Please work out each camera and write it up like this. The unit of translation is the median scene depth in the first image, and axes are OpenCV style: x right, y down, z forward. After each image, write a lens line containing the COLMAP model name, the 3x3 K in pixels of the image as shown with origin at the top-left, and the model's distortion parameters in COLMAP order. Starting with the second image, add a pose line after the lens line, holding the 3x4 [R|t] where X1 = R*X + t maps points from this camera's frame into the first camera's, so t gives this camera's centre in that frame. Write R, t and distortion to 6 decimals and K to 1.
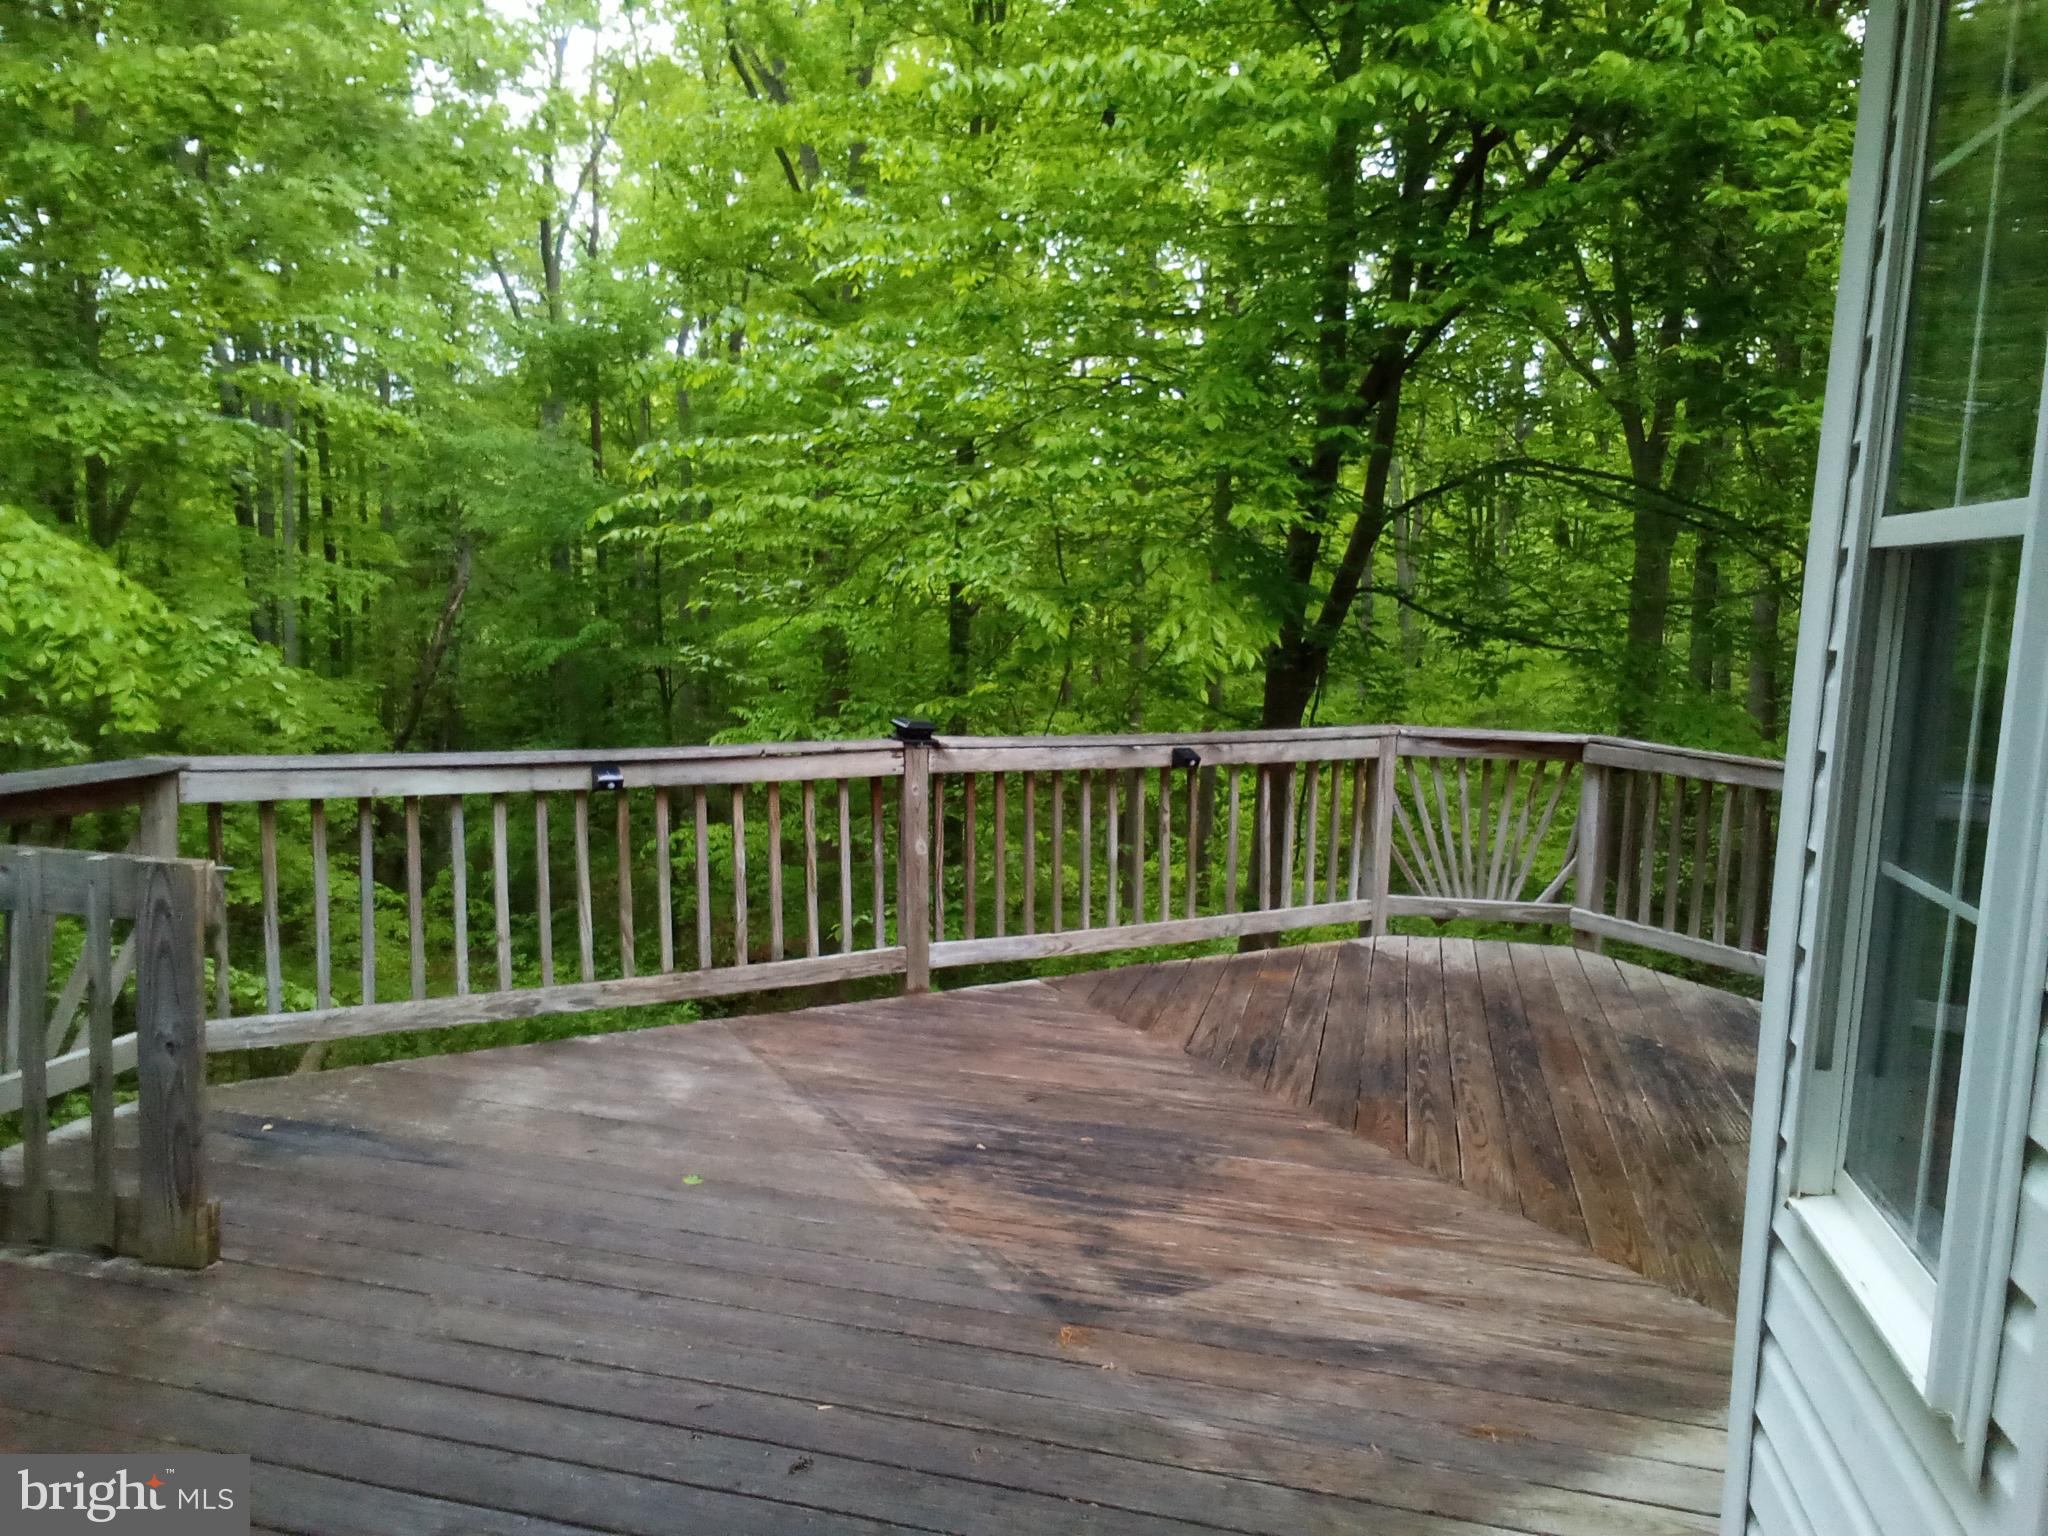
lens RADIAL K [[1498.9, 0, 1034.9], [0, 1498.9, 778.8], [0, 0, 1]] dist [0.005261, 0.077627]
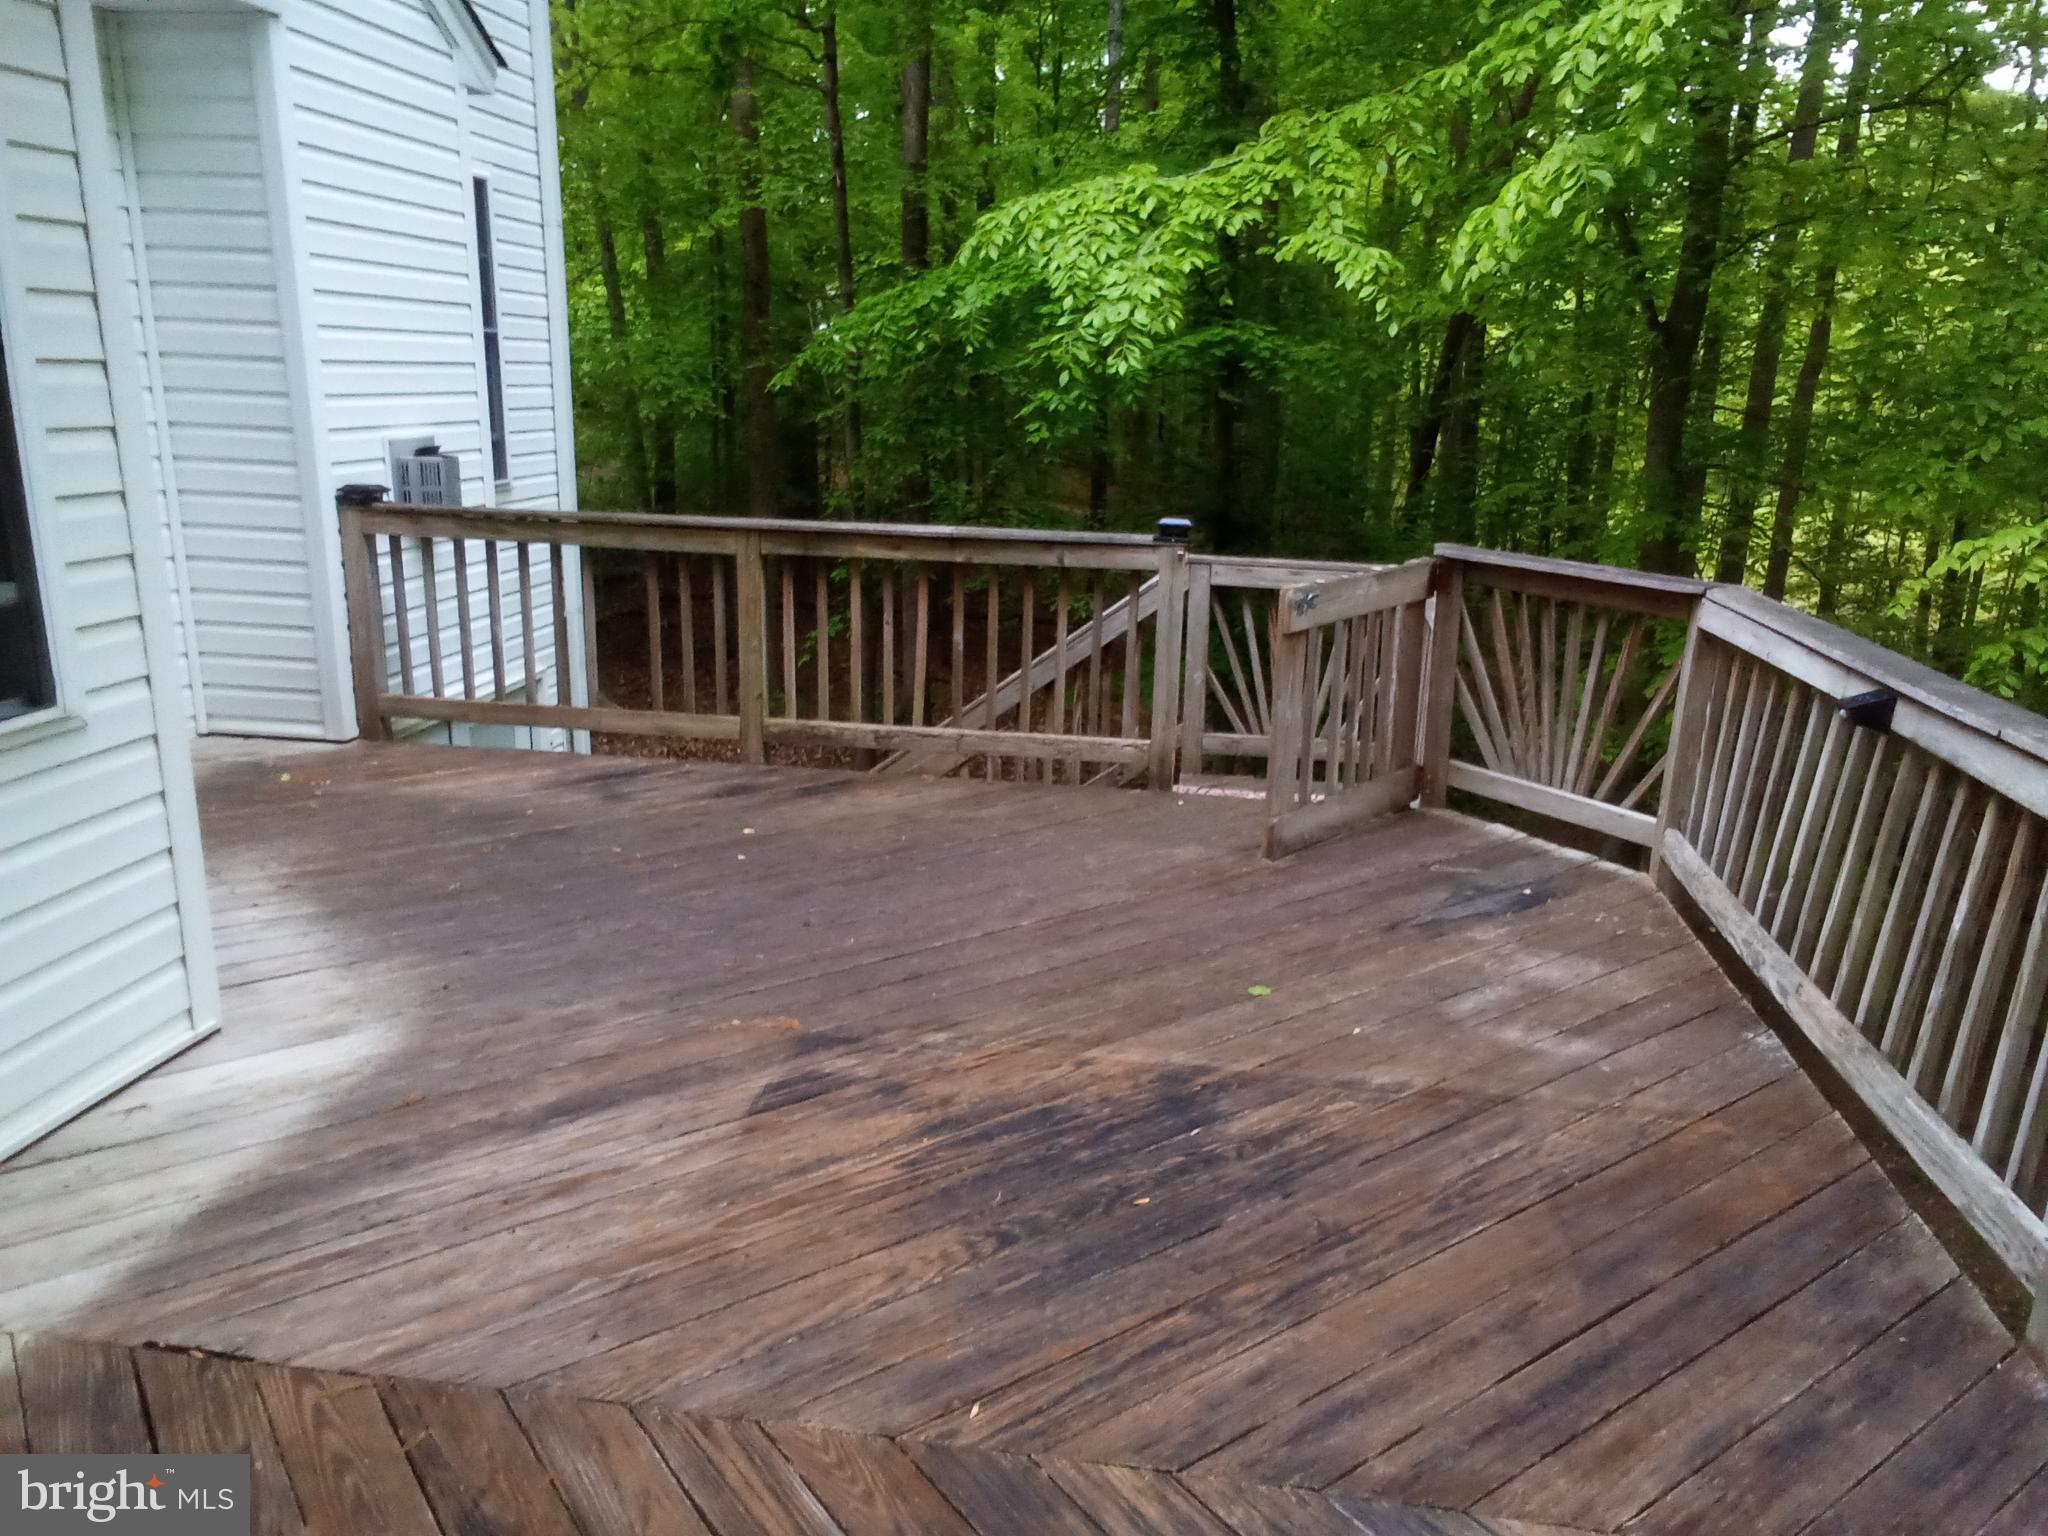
lens RADIAL K [[1498.9, 0, 1034.9], [0, 1498.9, 778.8], [0, 0, 1]] dist [0.005261, 0.077627]
pose [[-0.647229, 0.153584, -0.746664, 0.680281], [-0.144306, 0.937097, 0.317843, -0.188833], [0.748512, 0.313466, -0.584354, 1.622102]]
